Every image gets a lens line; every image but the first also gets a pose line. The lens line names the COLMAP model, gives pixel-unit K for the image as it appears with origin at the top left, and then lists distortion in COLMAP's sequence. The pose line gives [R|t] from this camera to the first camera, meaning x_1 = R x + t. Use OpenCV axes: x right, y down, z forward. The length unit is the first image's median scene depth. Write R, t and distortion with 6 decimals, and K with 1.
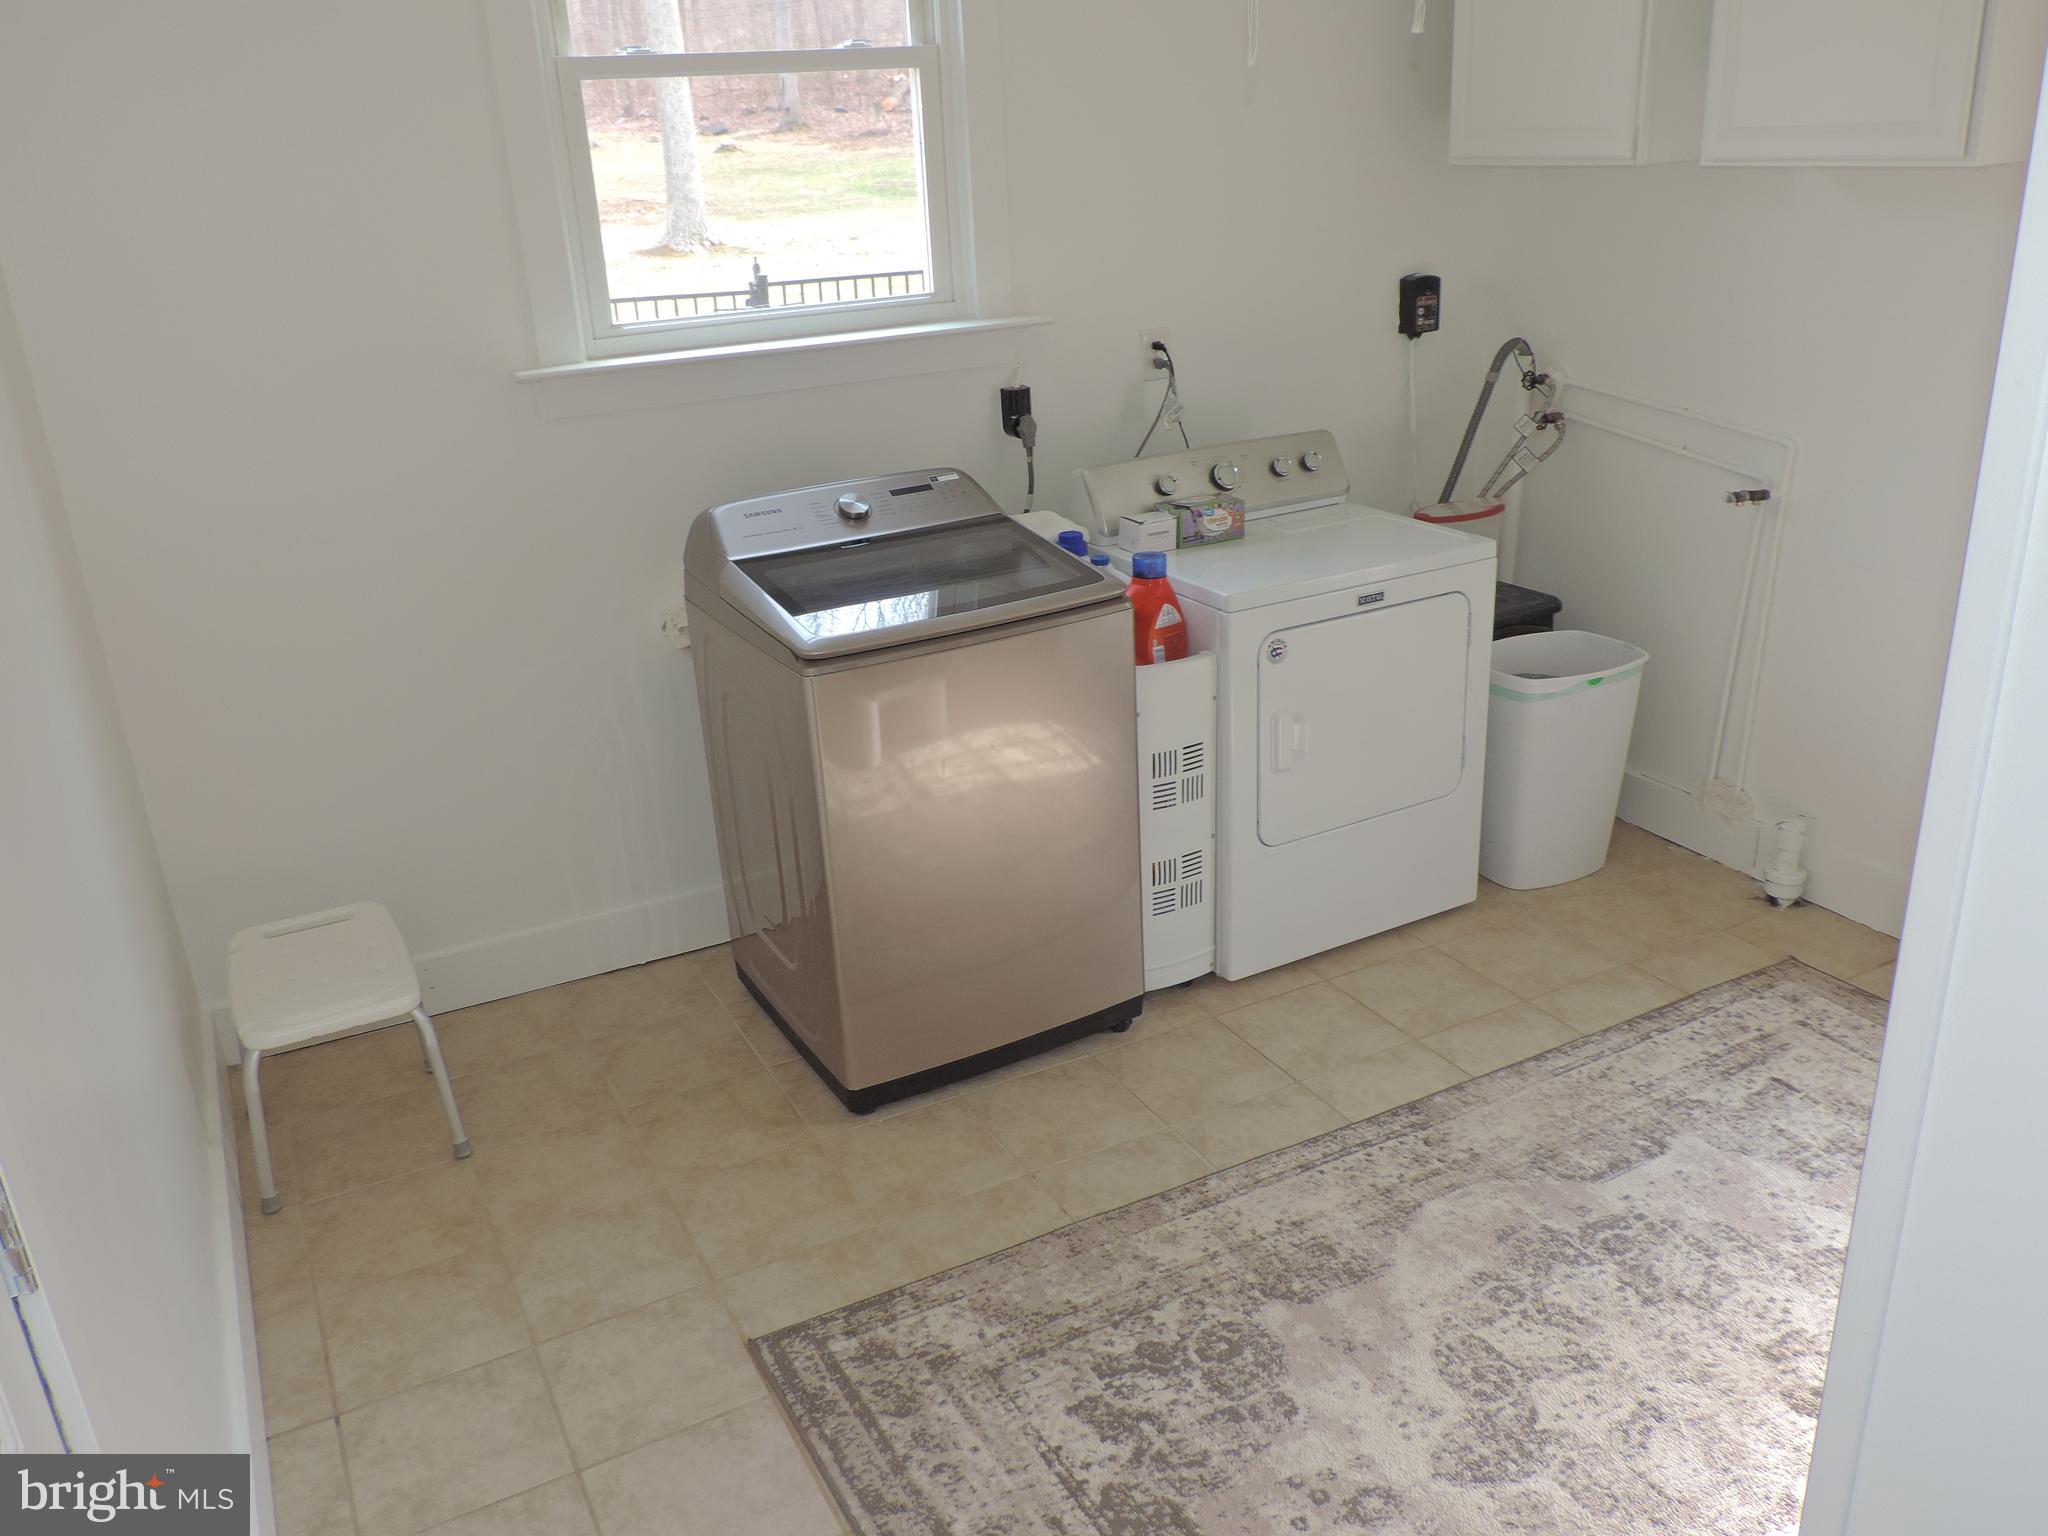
lens RADIAL K [[1603.1, 0, 1027.5], [0, 1603.1, 766.1], [0, 0, 1]] dist [-0.033743, 0.008400]
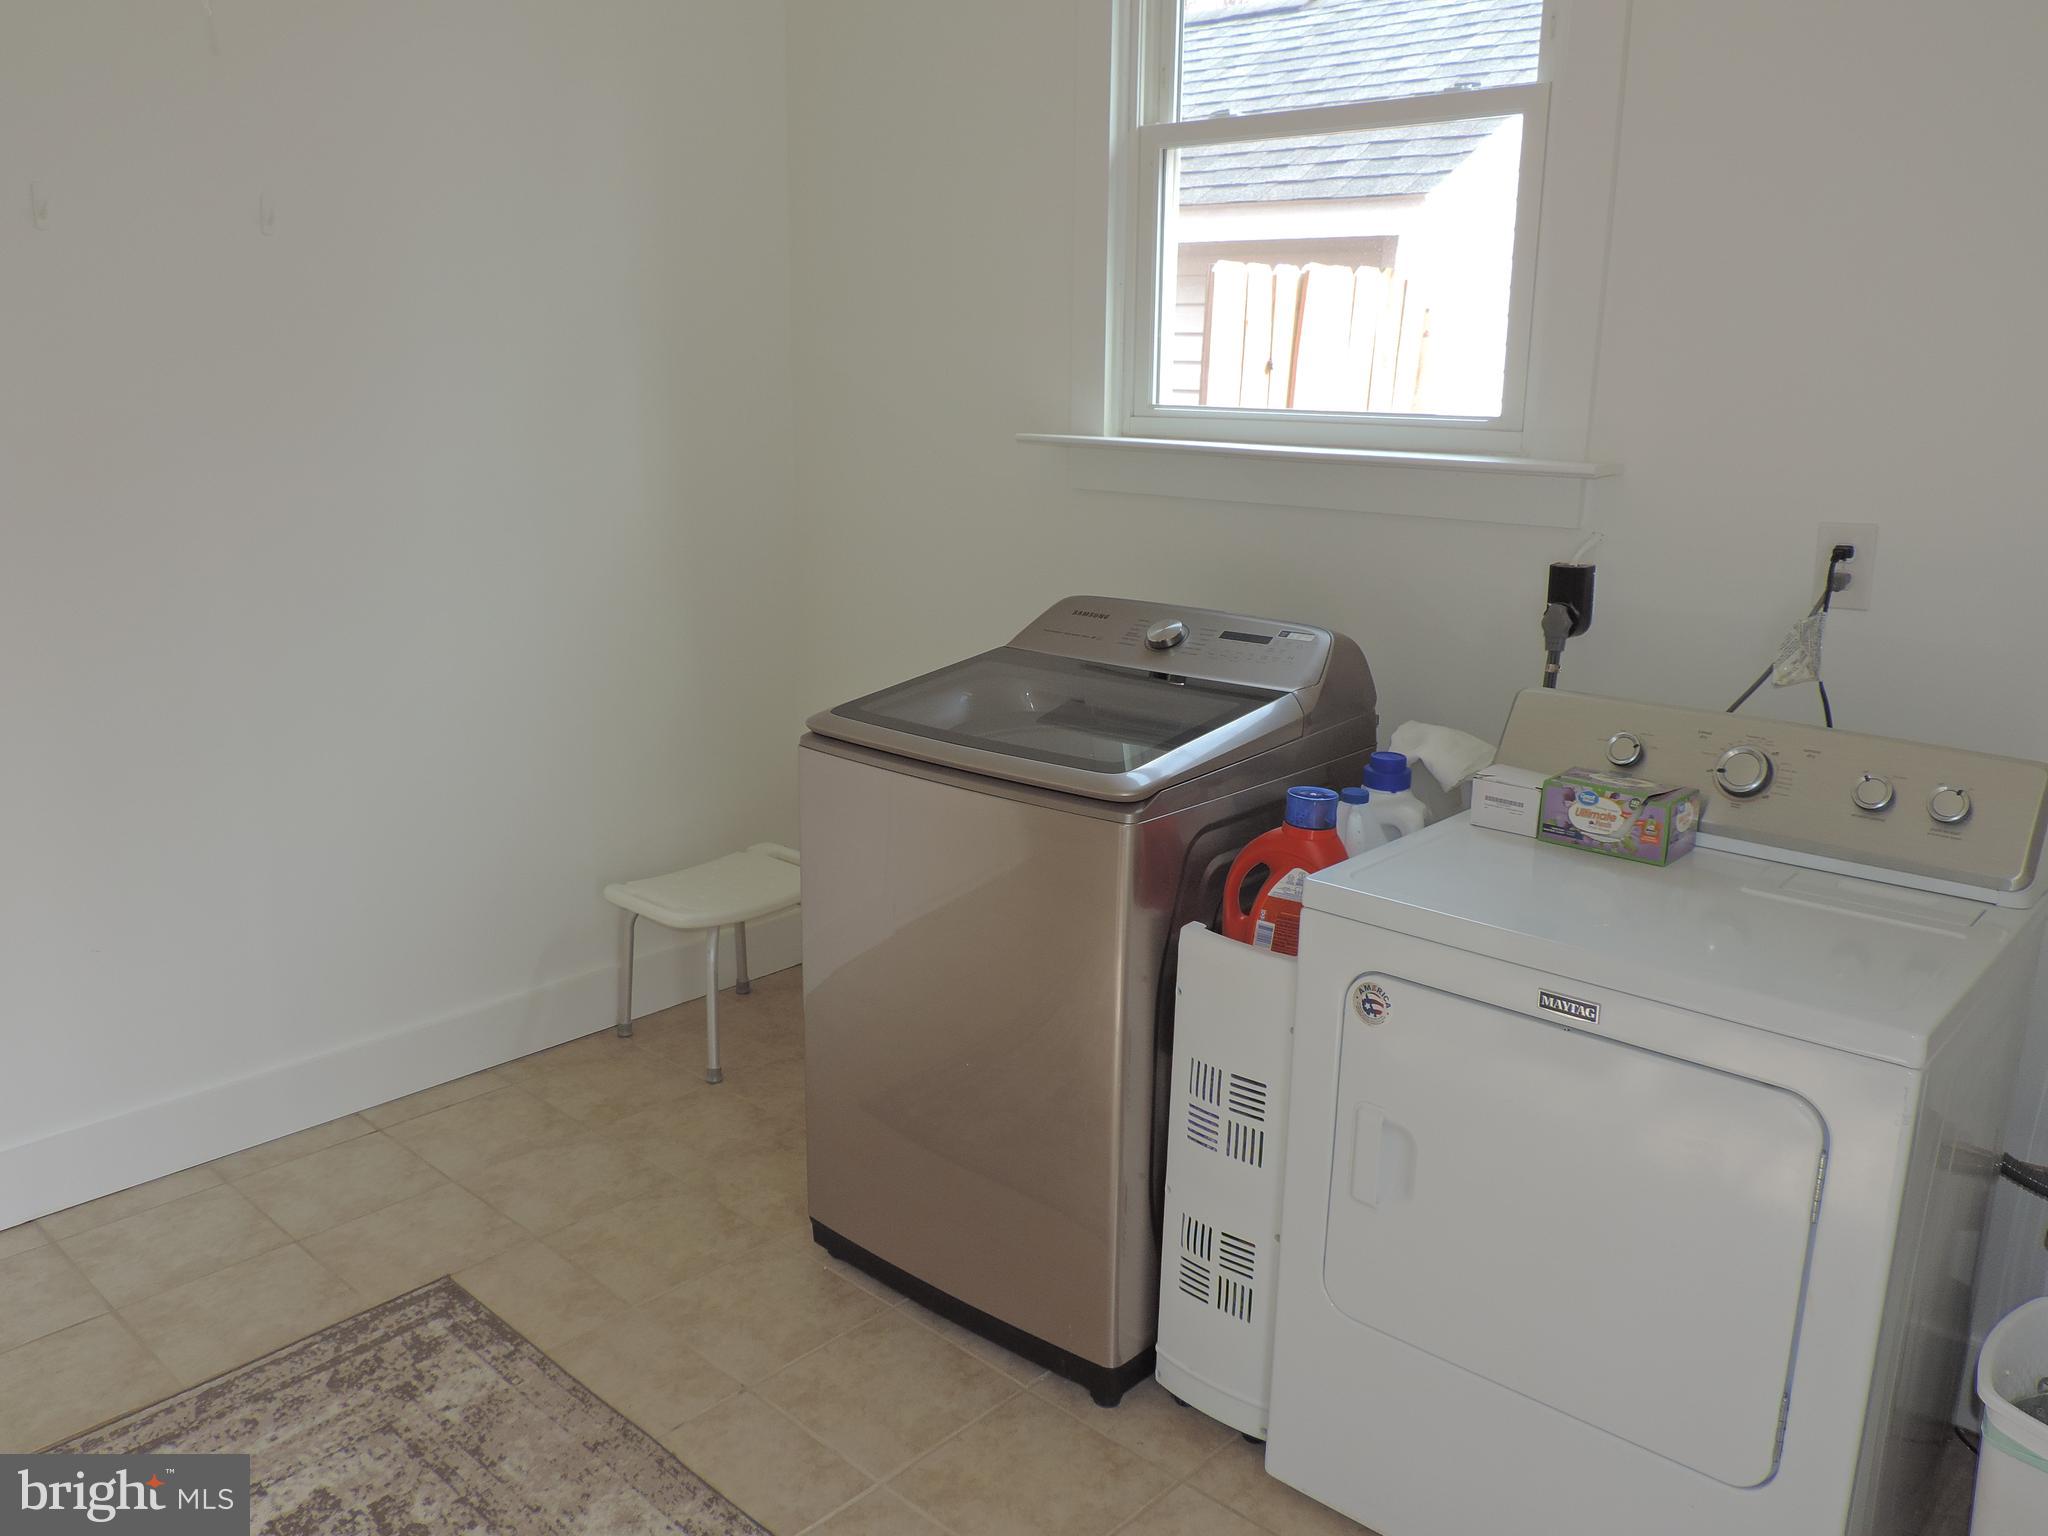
lens RADIAL K [[1603.1, 0, 1026.6], [0, 1603.1, 767.6], [0, 0, 1]] dist [-0.033743, 0.008400]
pose [[0.342437, 0.283529, -0.895739, 0.748078], [-0.377742, 0.914479, 0.145052, -0.228992], [0.860260, 0.288687, 0.420252, 0.729334]]
